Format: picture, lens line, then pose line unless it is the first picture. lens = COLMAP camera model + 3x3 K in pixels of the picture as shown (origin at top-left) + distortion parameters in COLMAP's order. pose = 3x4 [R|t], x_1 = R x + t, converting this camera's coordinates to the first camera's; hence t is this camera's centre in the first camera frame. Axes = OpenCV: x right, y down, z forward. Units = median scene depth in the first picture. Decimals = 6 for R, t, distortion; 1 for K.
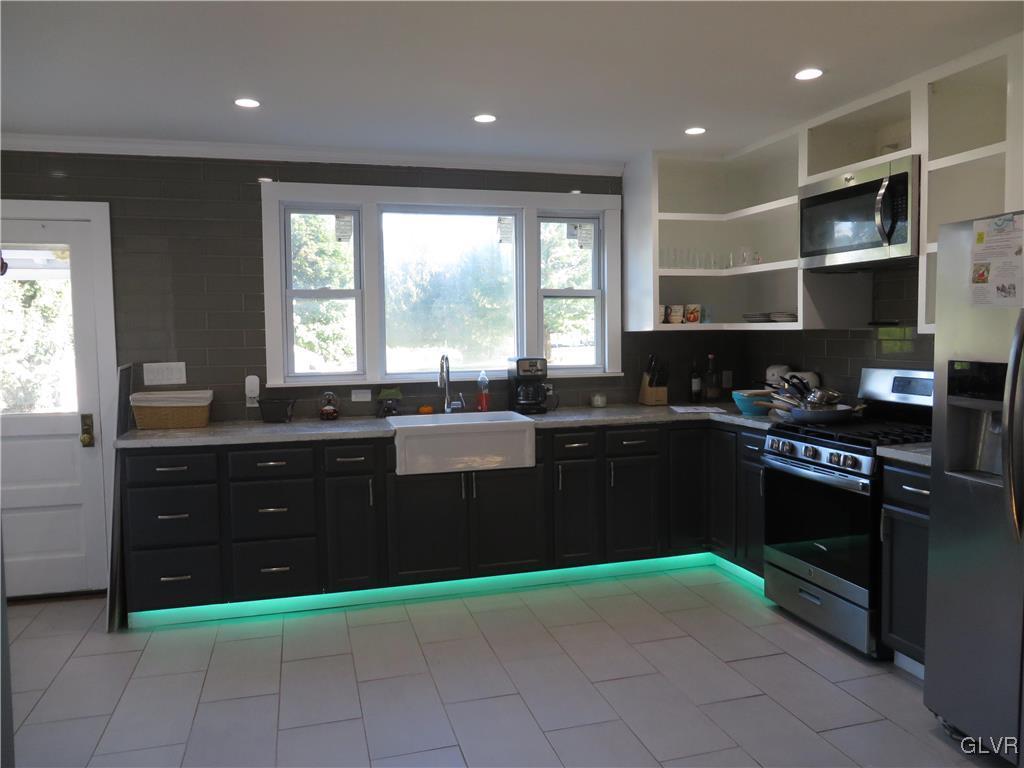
lens RADIAL K [[767.1, 0, 509.5], [0, 767.1, 383.2], [0, 0, 1]] dist [-0.019245, -0.001736]
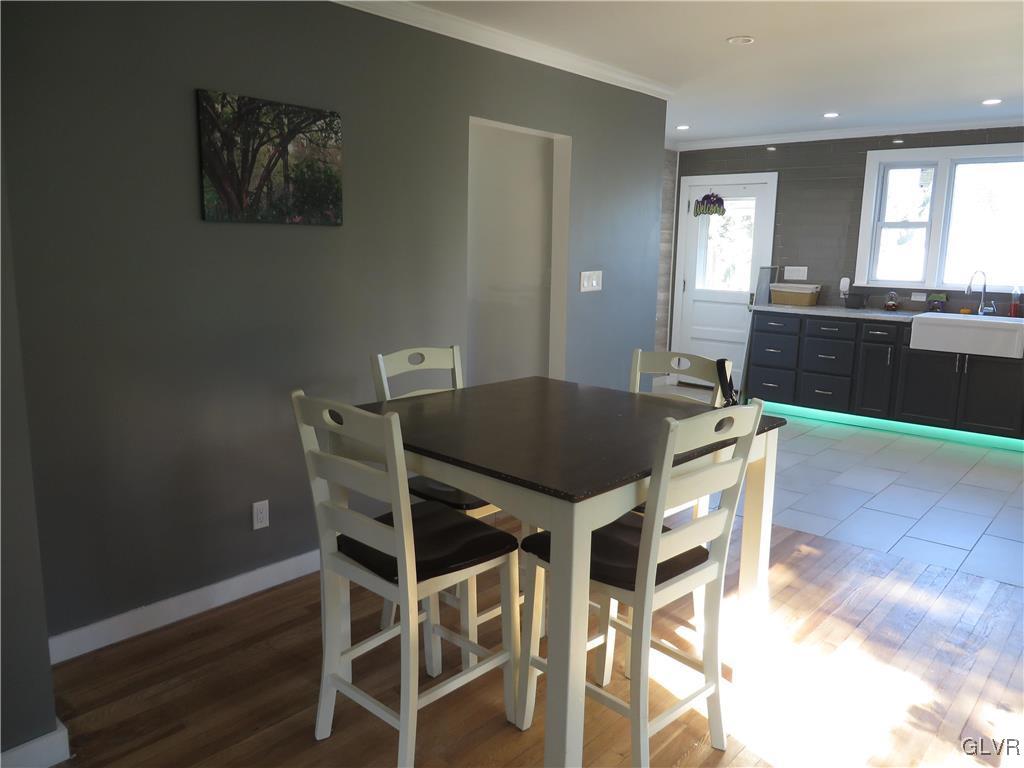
lens RADIAL K [[767.1, 0, 513.4], [0, 767.1, 382.7], [0, 0, 1]] dist [-0.019245, -0.001736]
pose [[0.540837, 0.169188, -0.823936, 0.626032], [-0.082112, 0.985503, 0.148466, 0.025747], [0.837110, -0.012641, 0.546888, -0.437556]]
